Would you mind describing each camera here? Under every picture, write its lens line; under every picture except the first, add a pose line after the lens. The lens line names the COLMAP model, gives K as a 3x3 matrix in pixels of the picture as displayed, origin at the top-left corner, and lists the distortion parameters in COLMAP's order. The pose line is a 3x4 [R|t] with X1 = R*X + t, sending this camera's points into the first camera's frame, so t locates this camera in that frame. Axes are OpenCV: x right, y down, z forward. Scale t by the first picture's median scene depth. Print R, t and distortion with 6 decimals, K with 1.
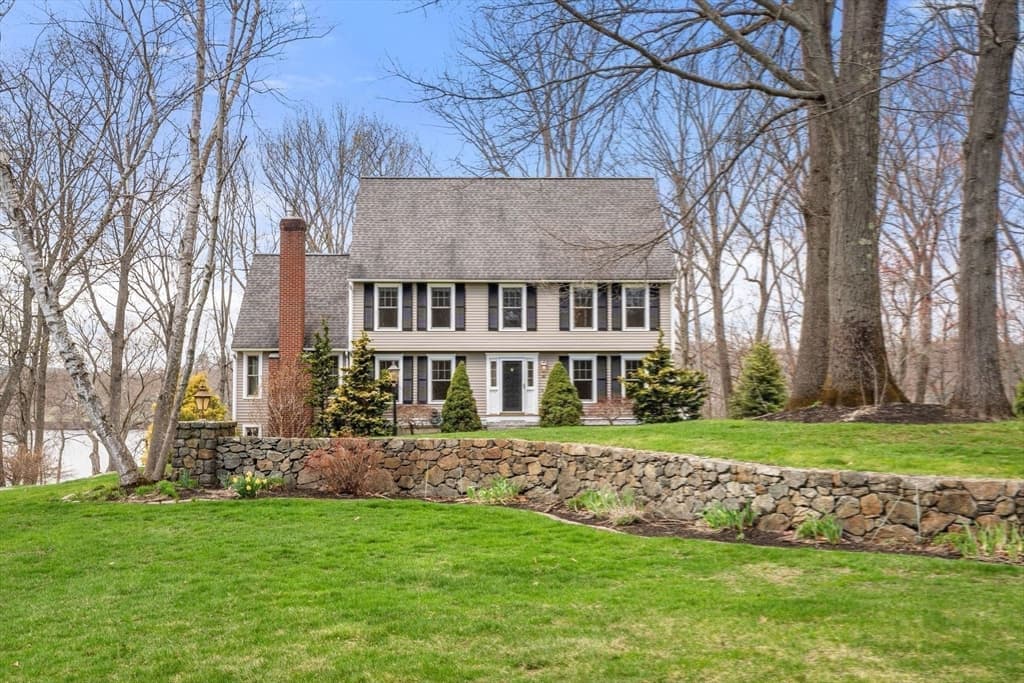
lens RADIAL K [[458.1, 0, 512.1], [0, 458.1, 344.2], [0, 0, 1]] dist [0.004196, 0.000195]
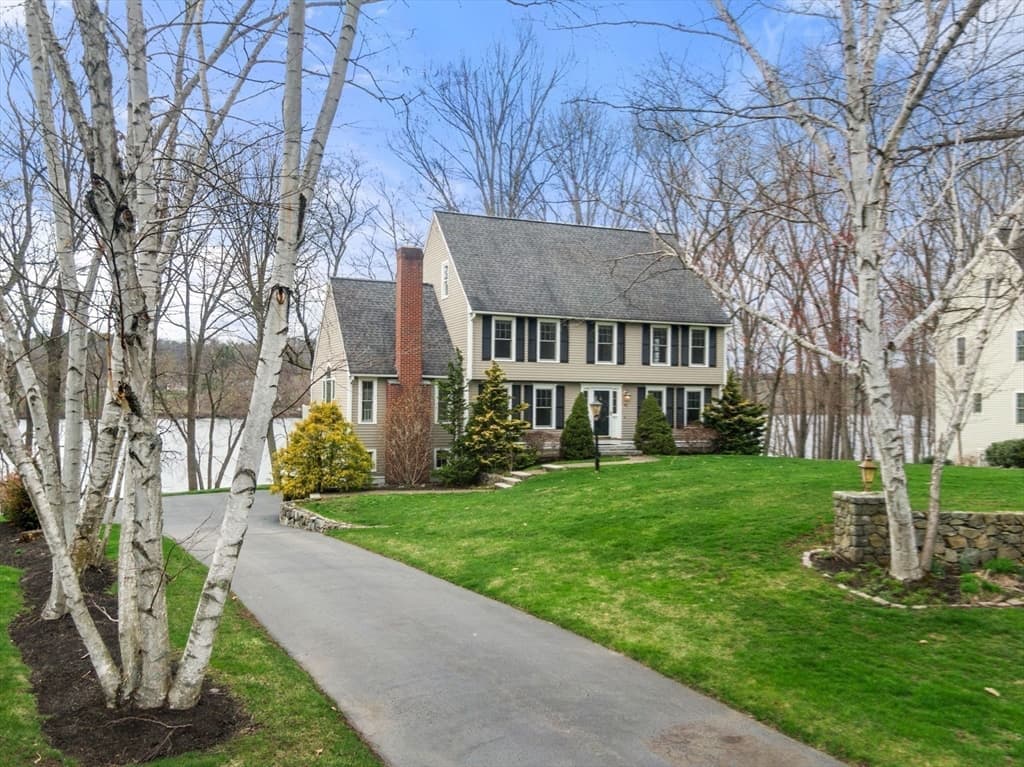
lens RADIAL K [[435.6, 0, 512.2], [0, 435.6, 382.2], [0, 0, 1]] dist [-0.001574, -0.000074]
pose [[0.983929, 0.020337, 0.177399, -0.413234], [-0.024144, 0.999522, 0.019324, 0.000332], [-0.176921, -0.023297, 0.983949, -0.007228]]
